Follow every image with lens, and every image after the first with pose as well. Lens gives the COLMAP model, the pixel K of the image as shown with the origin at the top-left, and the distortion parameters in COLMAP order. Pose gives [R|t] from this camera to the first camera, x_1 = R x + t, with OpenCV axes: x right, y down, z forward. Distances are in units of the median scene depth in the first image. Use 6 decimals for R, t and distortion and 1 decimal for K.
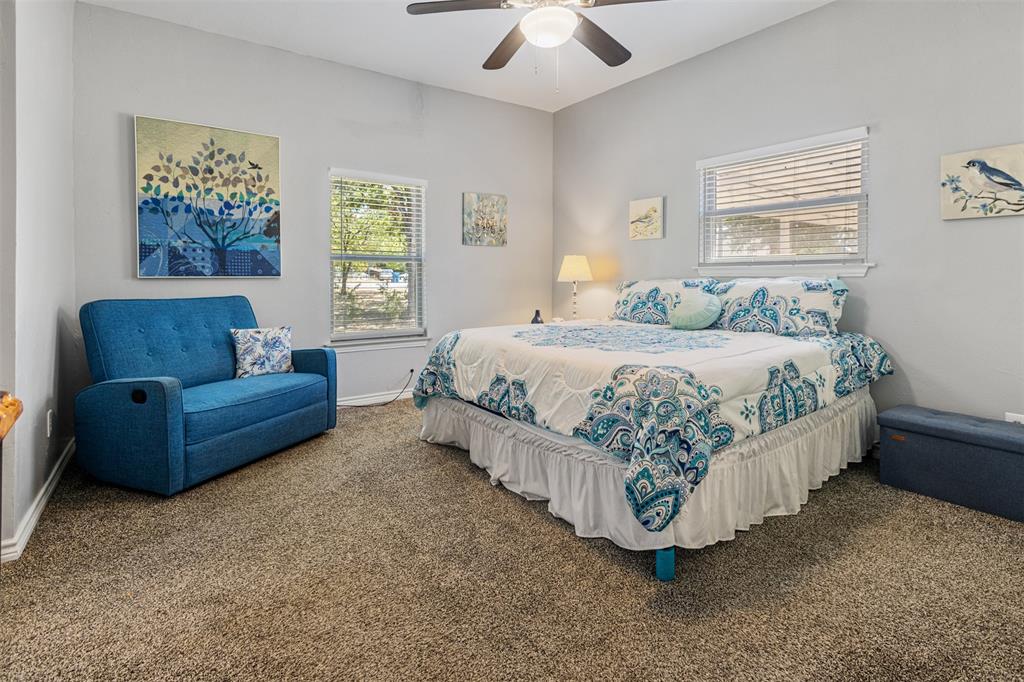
lens RADIAL K [[493.2, 0, 518.3], [0, 493.2, 280.5], [0, 0, 1]] dist [0.003100, 0.000108]
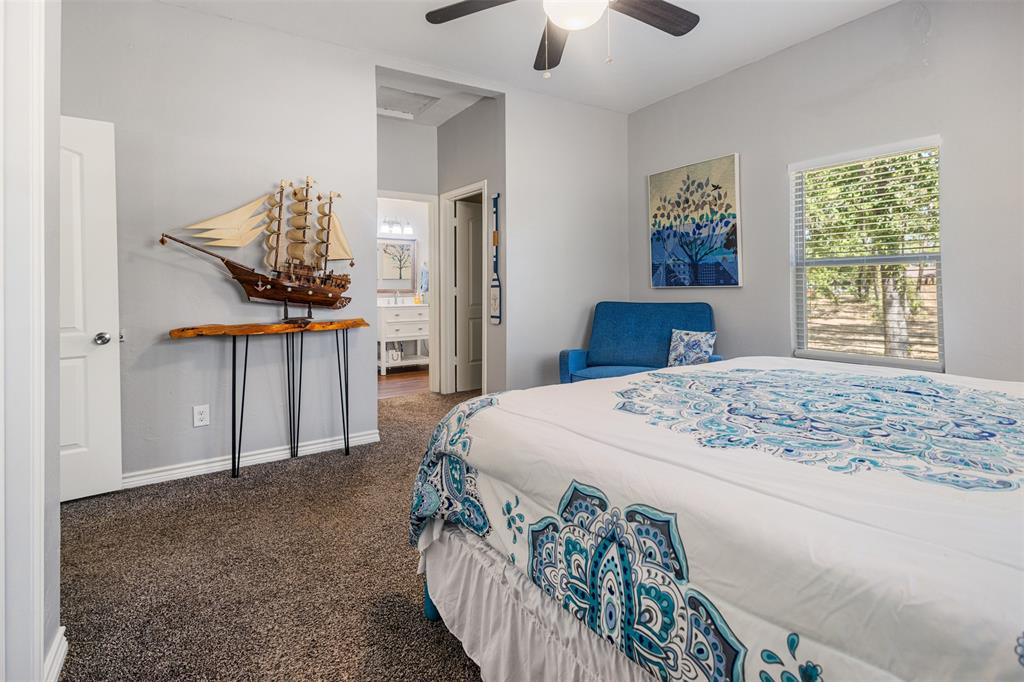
lens RADIAL K [[482.9, 0, 499.6], [0, 482.9, 285.1], [0, 0, 1]] dist [-0.010574, -0.000160]
pose [[-0.052168, -0.007266, -0.998612, 0.602547], [0.003238, 0.999967, -0.007445, -0.003750], [0.998633, -0.003622, -0.052143, 0.589361]]
